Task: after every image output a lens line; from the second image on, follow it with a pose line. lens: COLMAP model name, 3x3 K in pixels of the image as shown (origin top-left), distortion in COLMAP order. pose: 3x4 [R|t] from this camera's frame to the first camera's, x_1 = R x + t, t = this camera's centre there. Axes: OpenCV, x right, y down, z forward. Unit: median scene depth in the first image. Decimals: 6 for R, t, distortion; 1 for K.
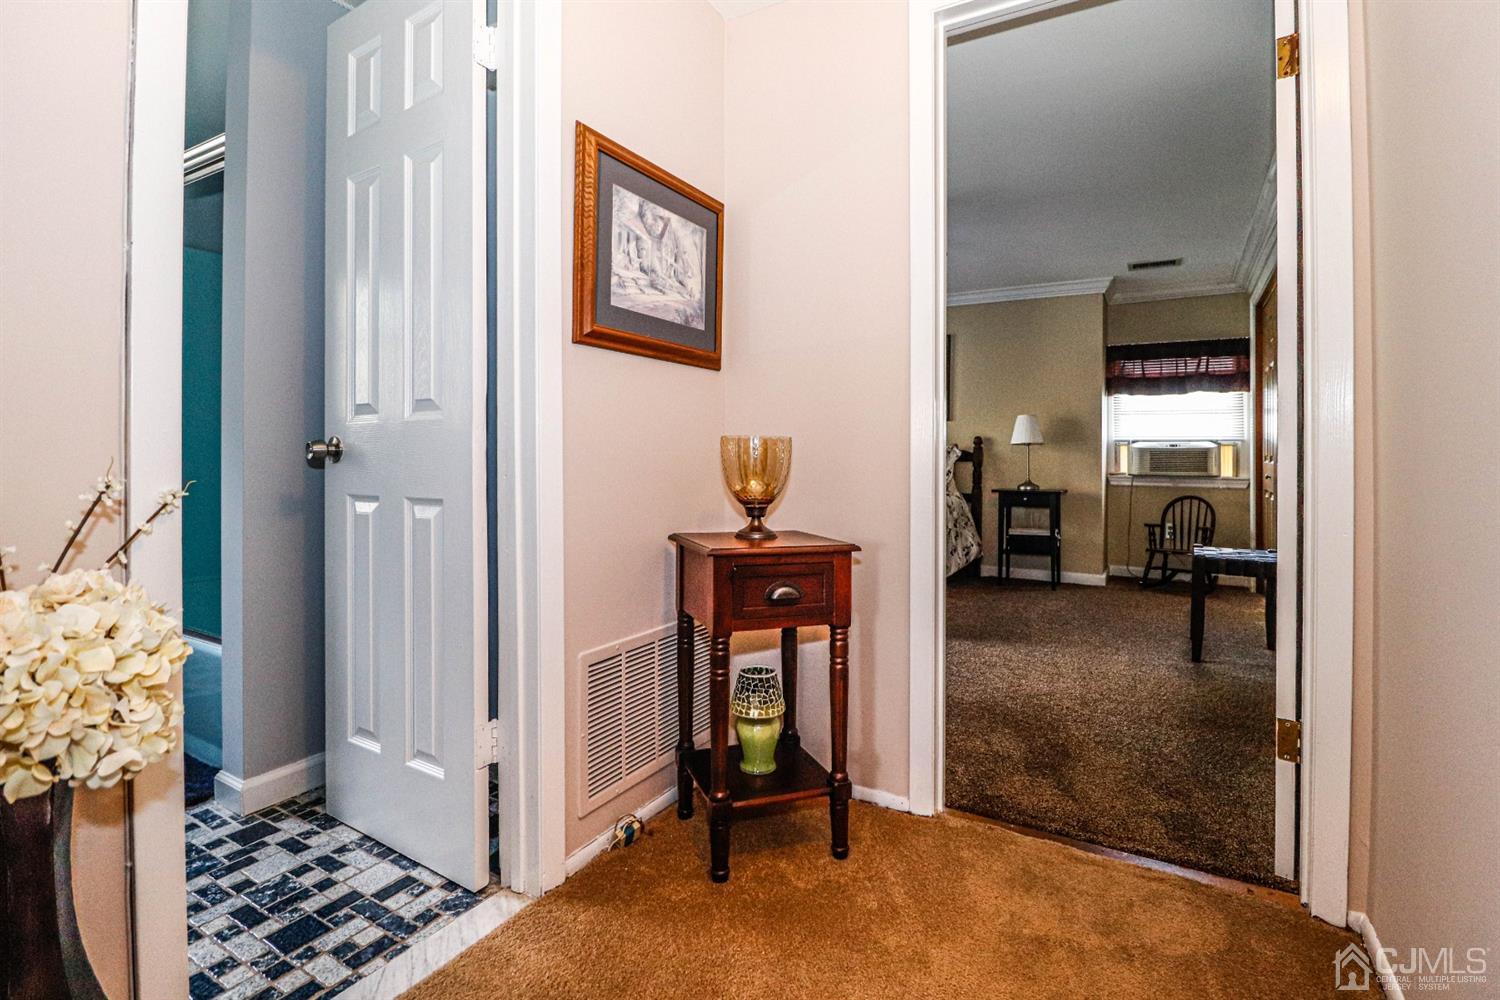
lens RADIAL K [[714.4, 0, 747.1], [0, 714.4, 450.6], [0, 0, 1]] dist [-0.001448, -0.013985]
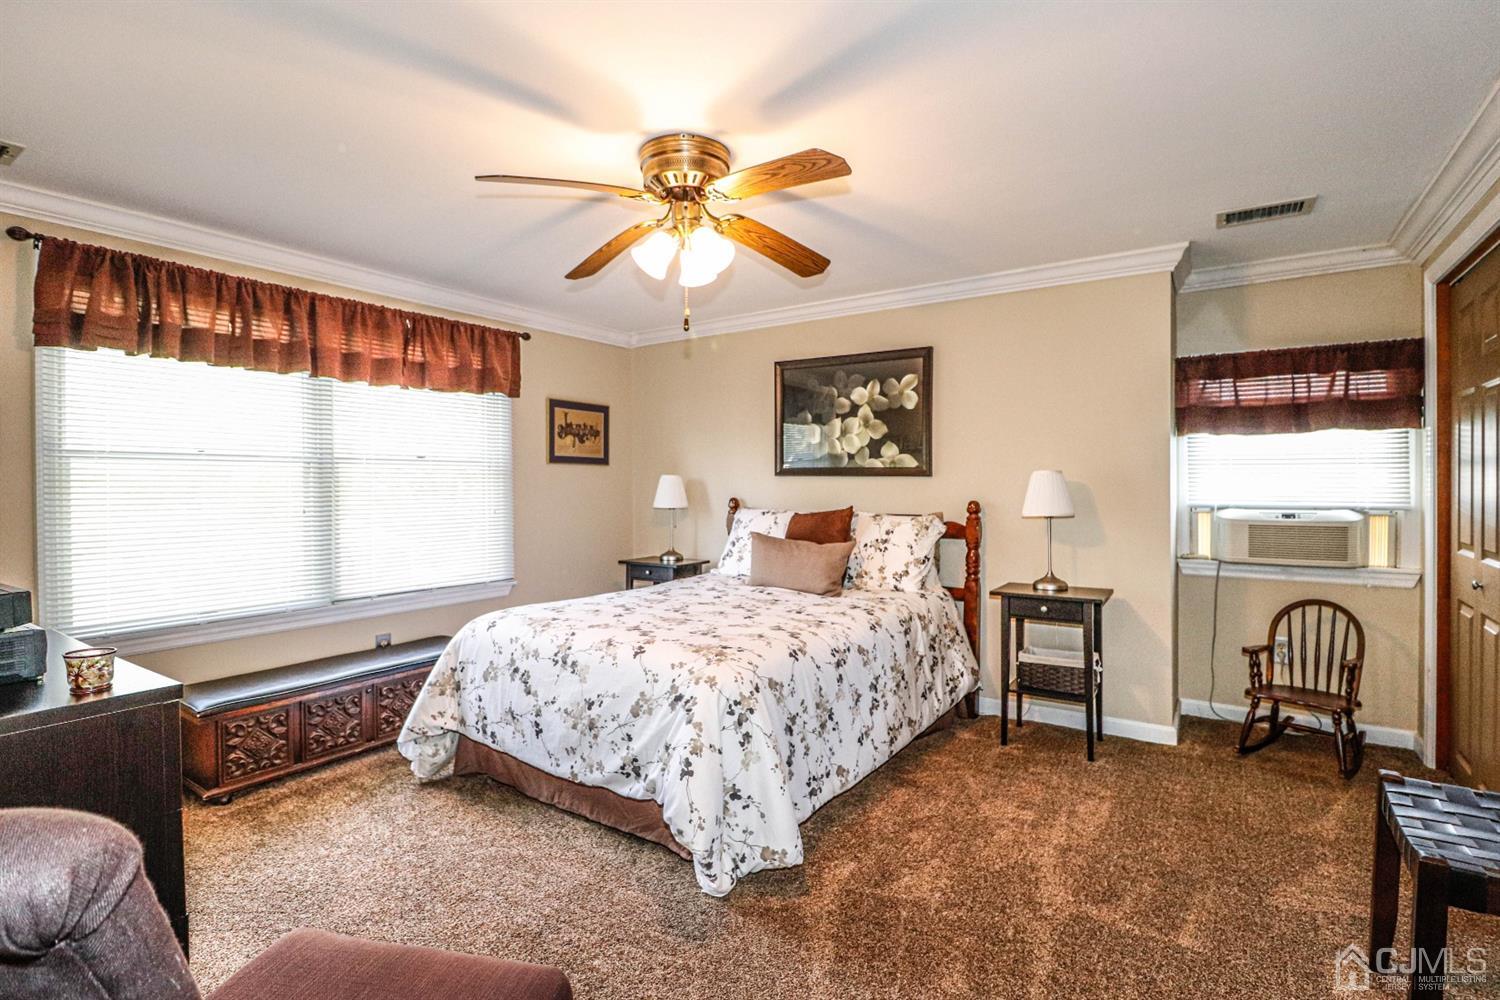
lens RADIAL K [[722.4, 0, 754.2], [0, 722.4, 482.5], [0, 0, 1]] dist [-0.000431, -0.009517]
pose [[0.998775, -0.013163, -0.047700, 0.166527], [0.013999, 0.999753, 0.017244, -0.054005], [0.047461, -0.017891, 0.998713, 0.356425]]
